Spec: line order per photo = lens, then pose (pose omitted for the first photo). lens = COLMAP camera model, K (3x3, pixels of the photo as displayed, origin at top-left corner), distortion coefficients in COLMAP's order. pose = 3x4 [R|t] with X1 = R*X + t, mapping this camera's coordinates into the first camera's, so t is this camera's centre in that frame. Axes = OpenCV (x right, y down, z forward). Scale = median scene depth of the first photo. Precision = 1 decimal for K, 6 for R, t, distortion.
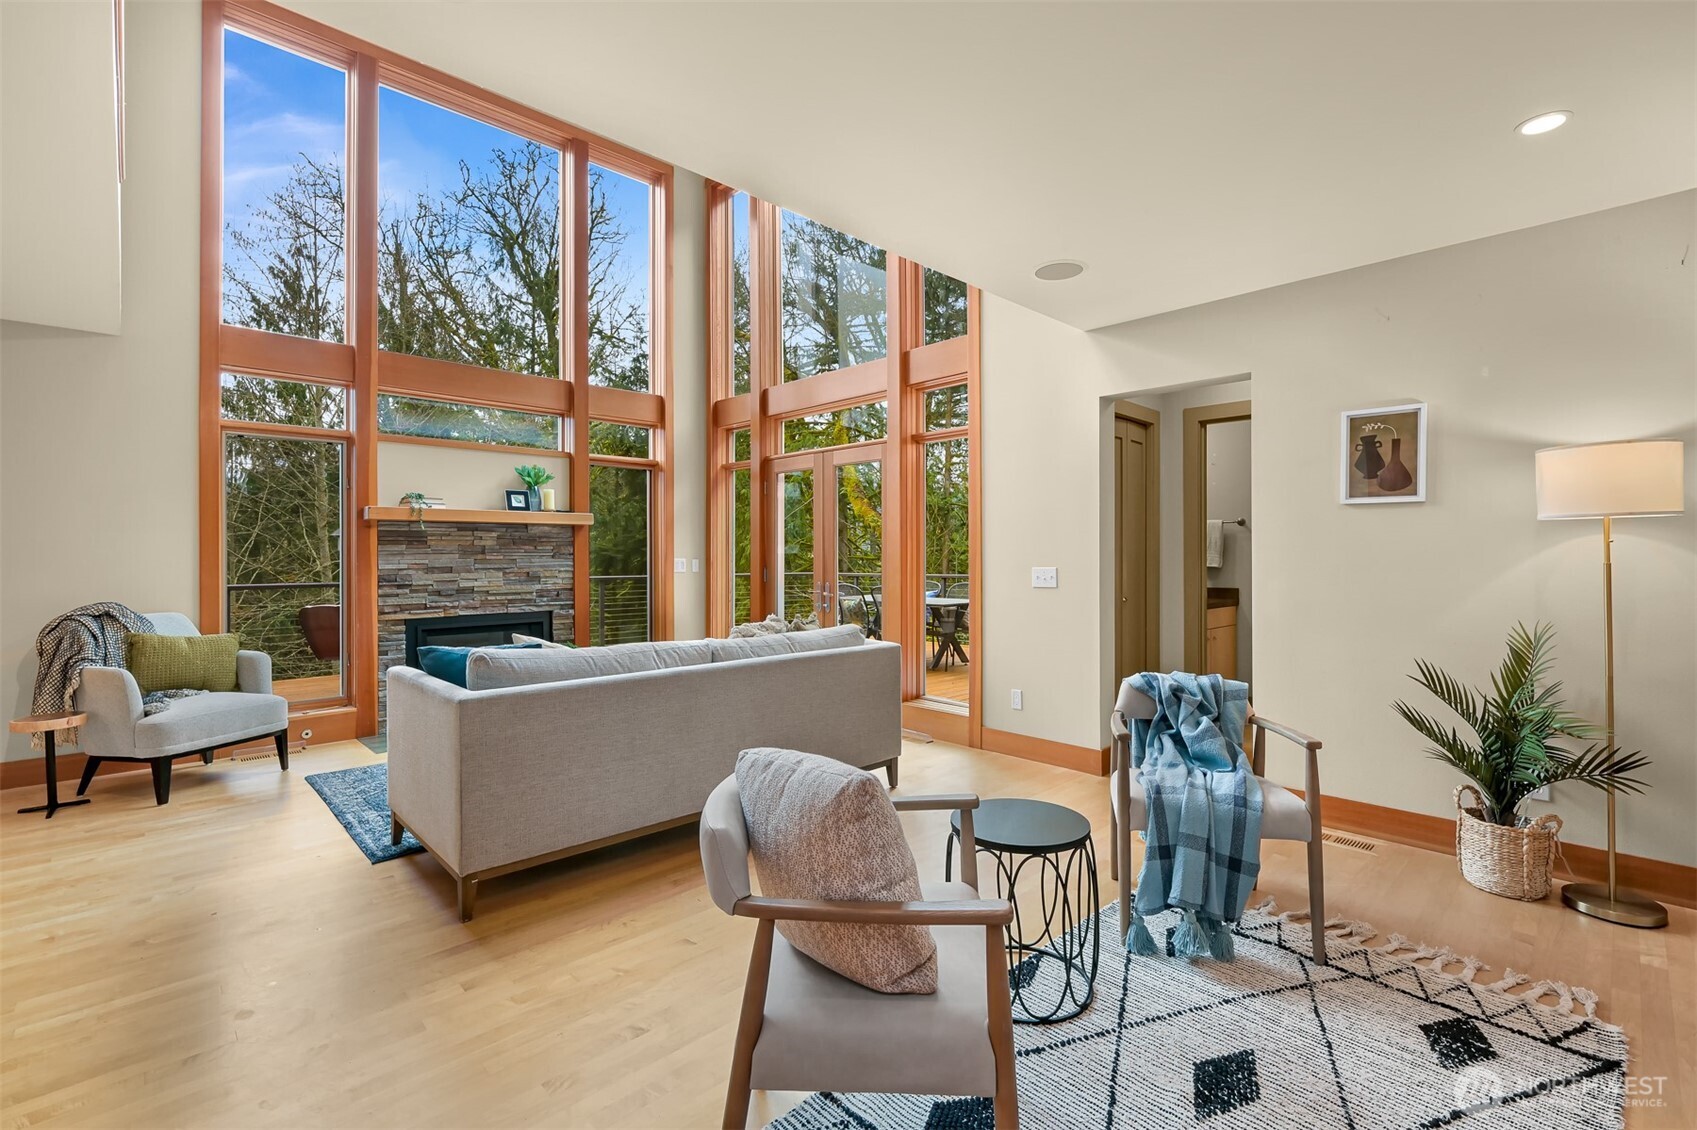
lens RADIAL K [[758.9, 0, 851.3], [0, 758.9, 551.1], [0, 0, 1]] dist [-0.020328, -0.000193]
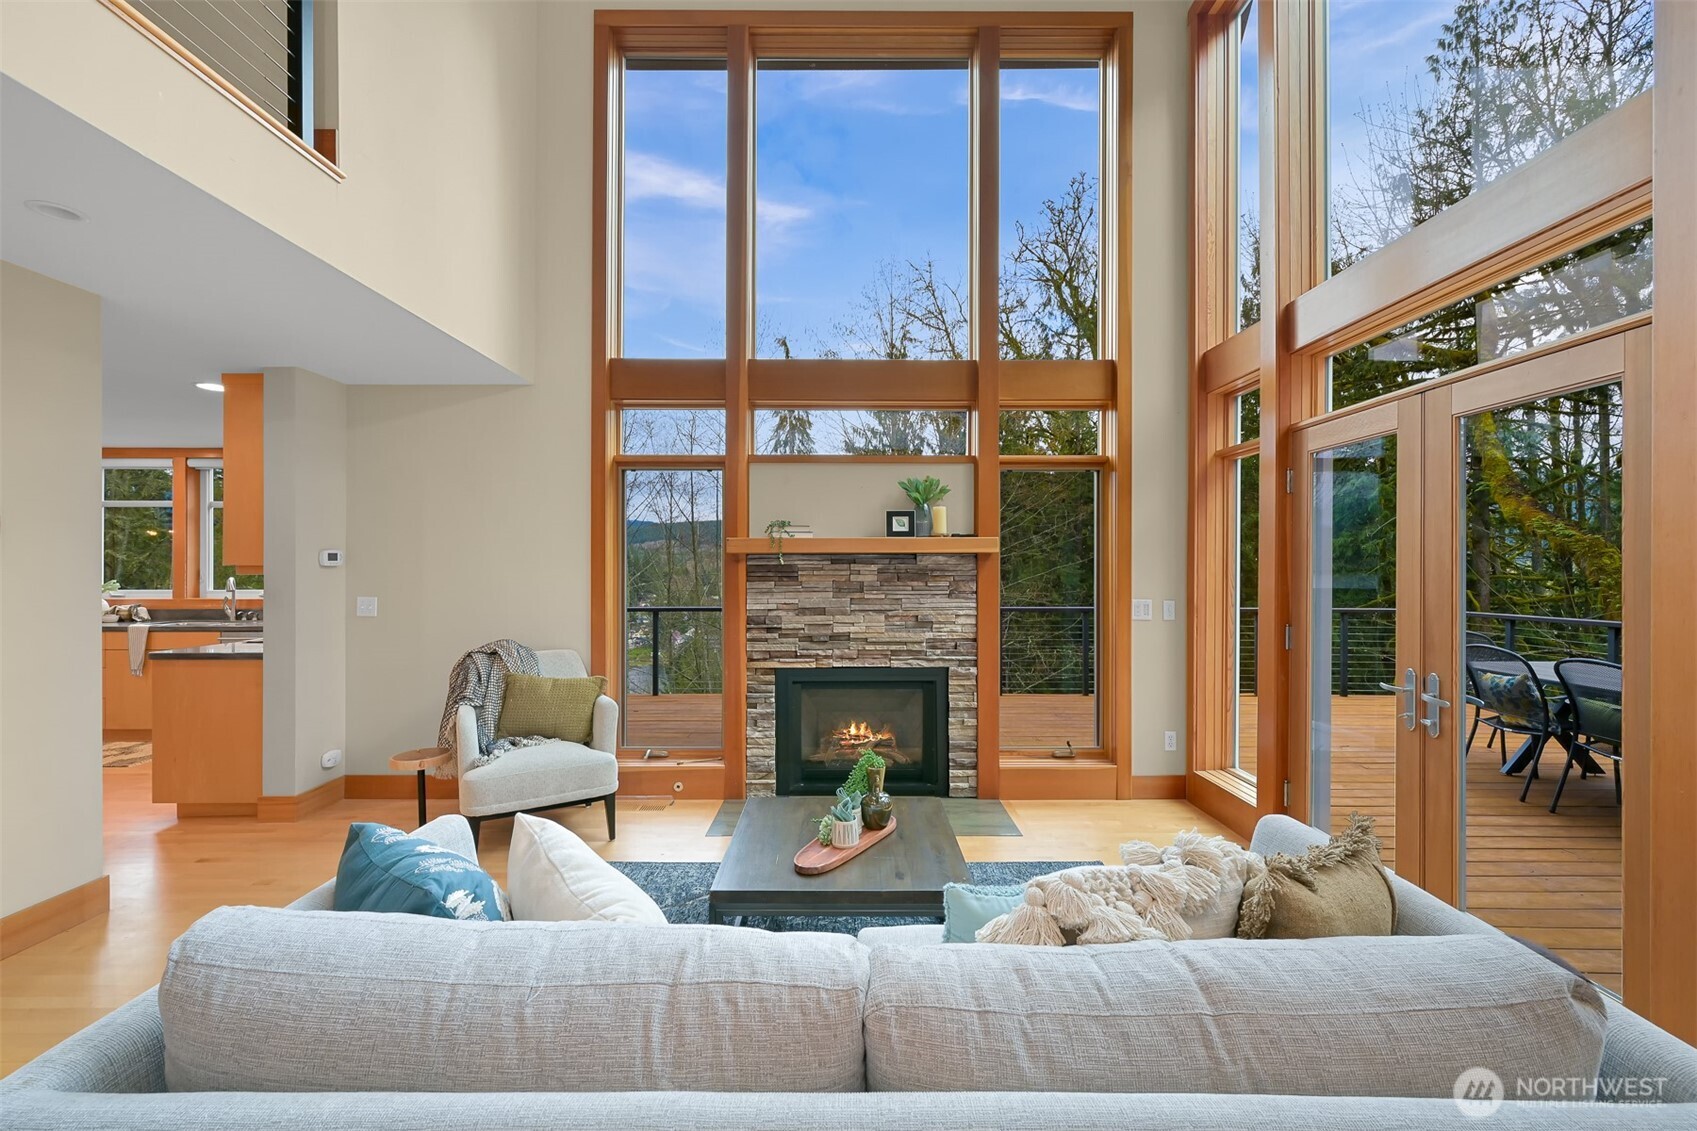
lens RADIAL K [[675.3, 0, 843.2], [0, 675.3, 567.8], [0, 0, 1]] dist [0.010097, -0.003047]
pose [[0.721430, 0.002327, -0.692483, -0.003887], [0.001487, 0.999987, 0.004909, -0.024087], [0.692486, -0.004572, 0.721417, 0.442028]]
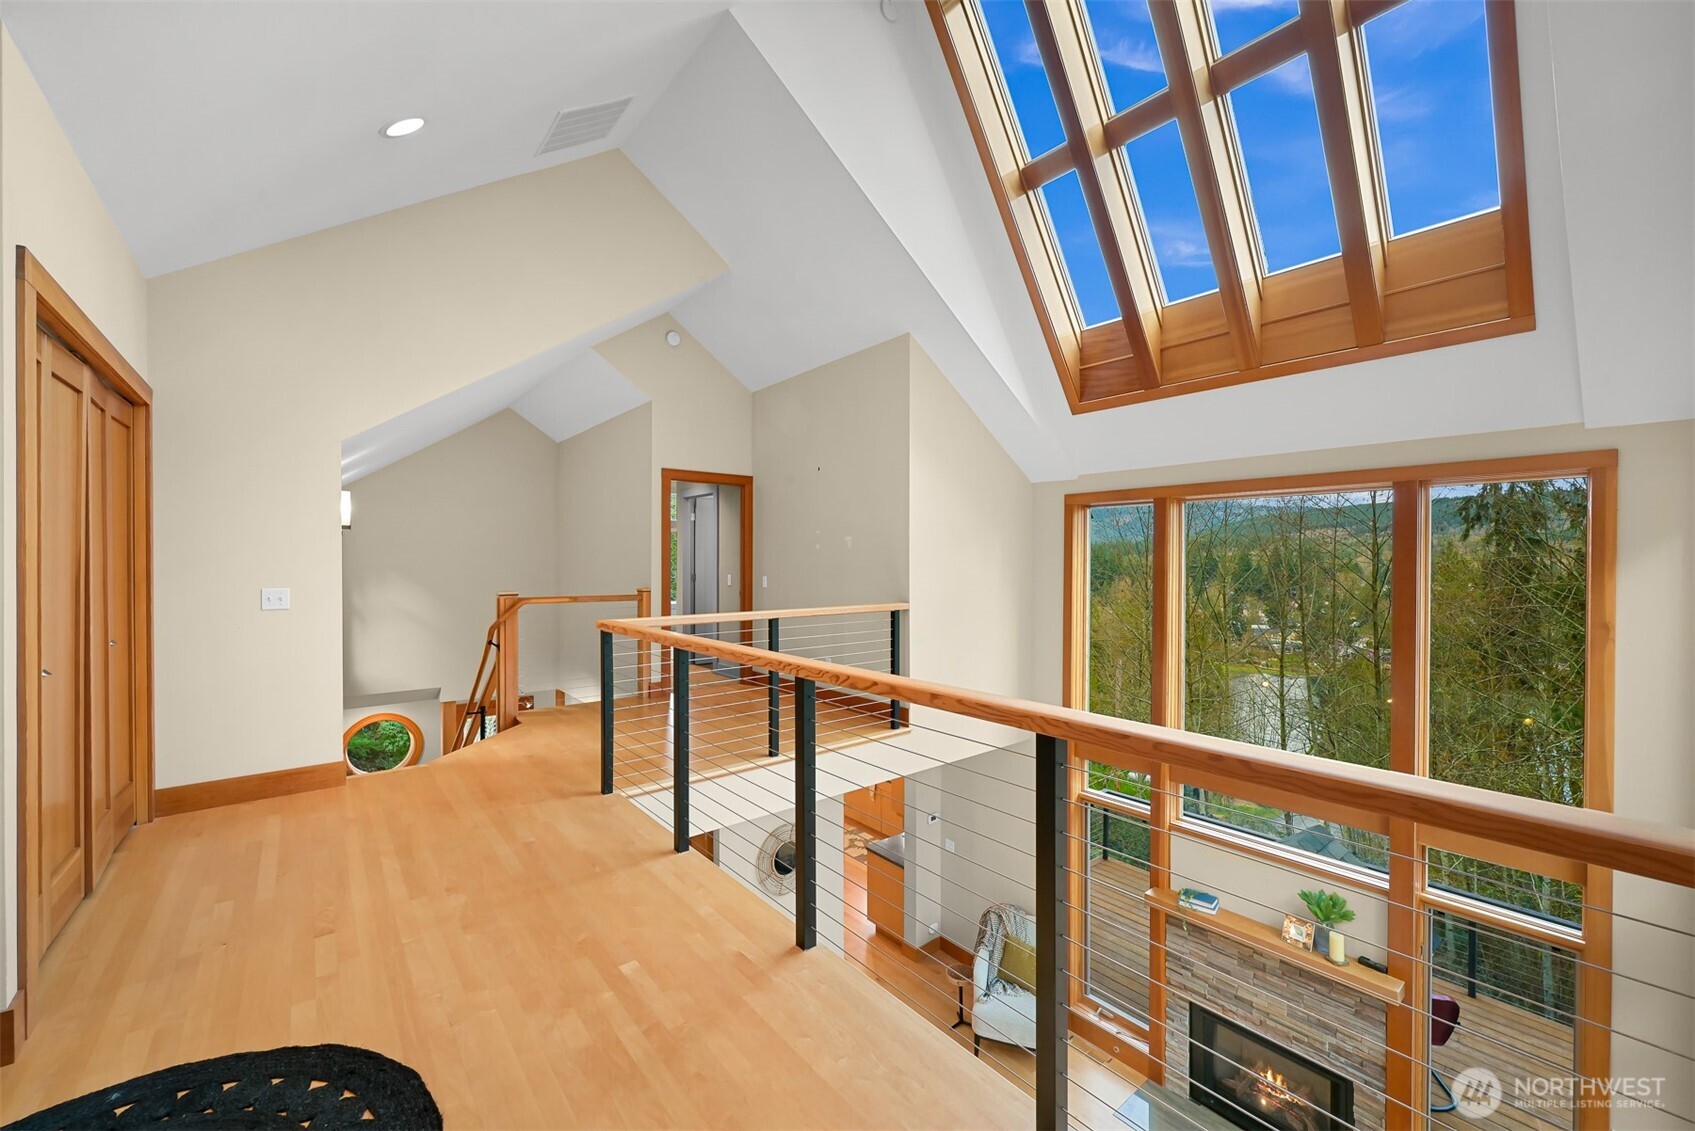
lens RADIAL K [[674.5, 0, 842.2], [0, 674.5, 567.8], [0, 0, 1]] dist [0.010097, -0.003047]
pose [[-0.081524, 0.010831, -0.996613, 0.376370], [0.007674, 0.999918, 0.010240, -0.487089], [0.996642, -0.006814, -0.081600, 0.514290]]
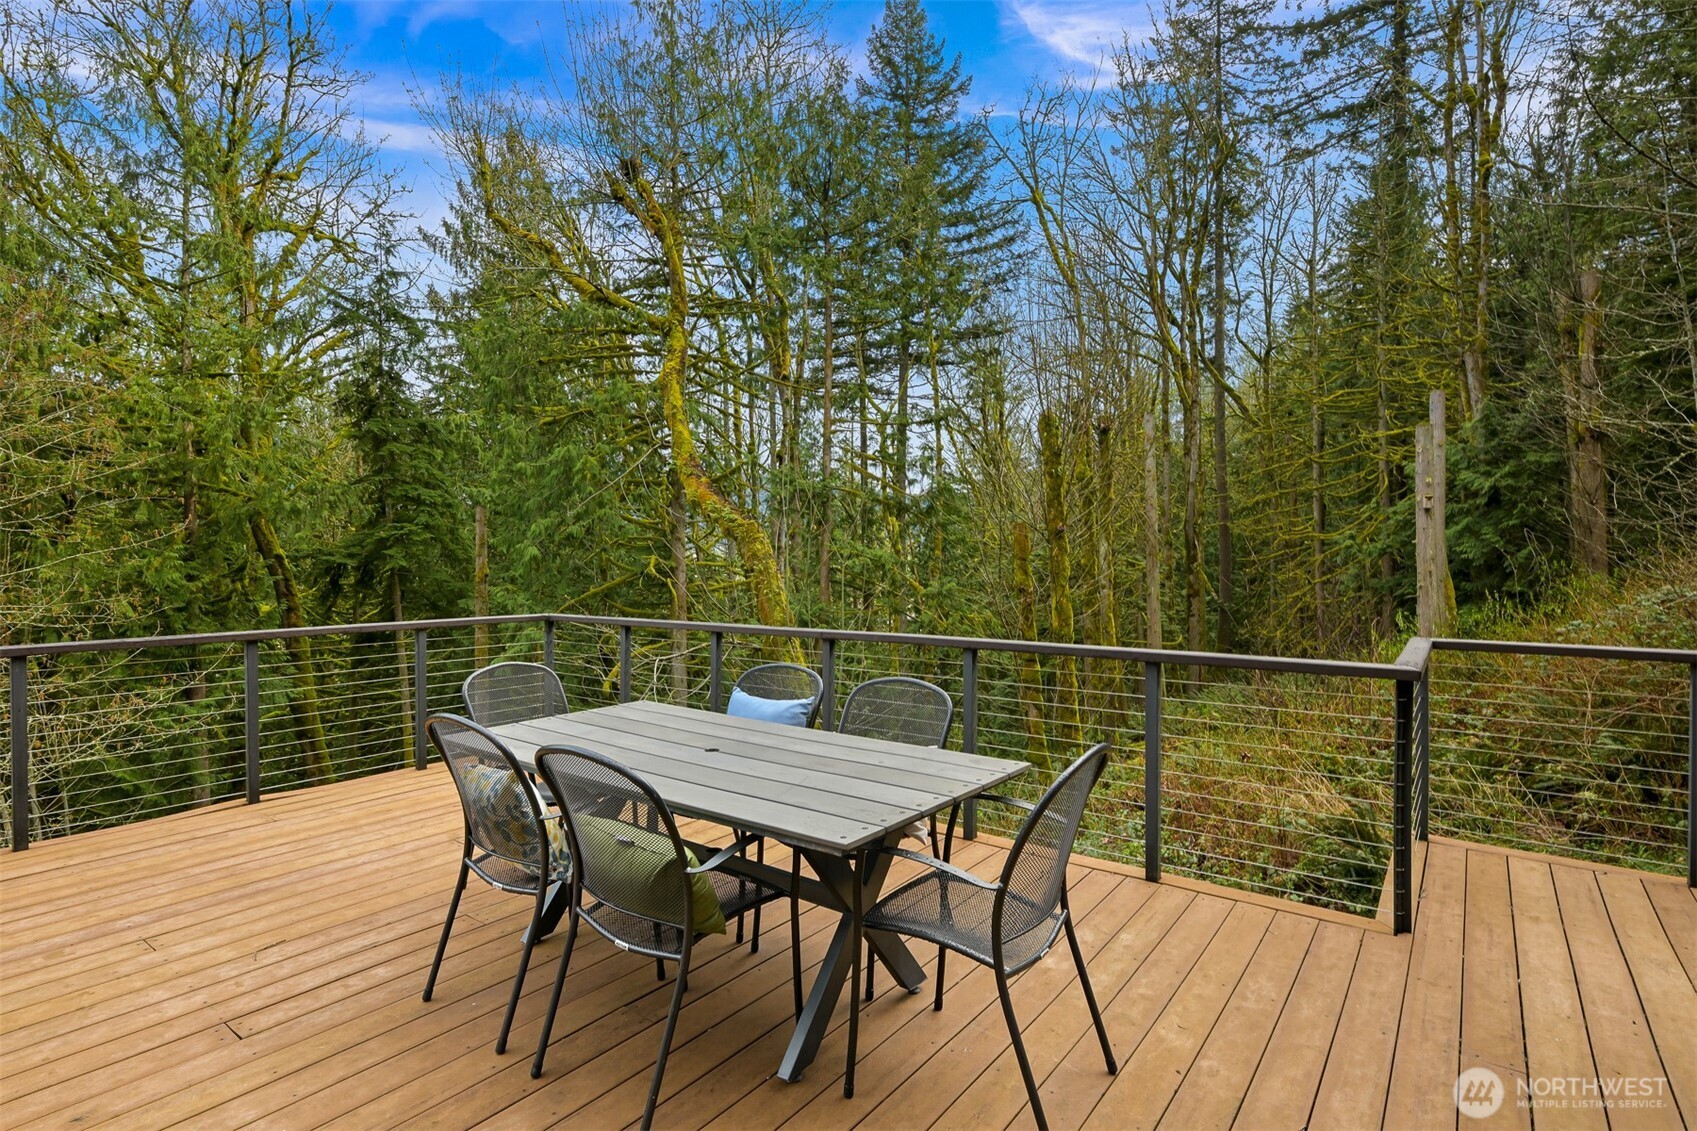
lens RADIAL K [[844.1, 0, 873.0], [0, 844.1, 556.8], [0, 0, 1]] dist [-0.017800, 0.015023]
pose [[0.983309, -0.003938, 0.181901, 0.114072], [0.002712, 0.999972, 0.006988, -0.016930], [-0.181923, -0.006378, 0.983292, 0.988589]]
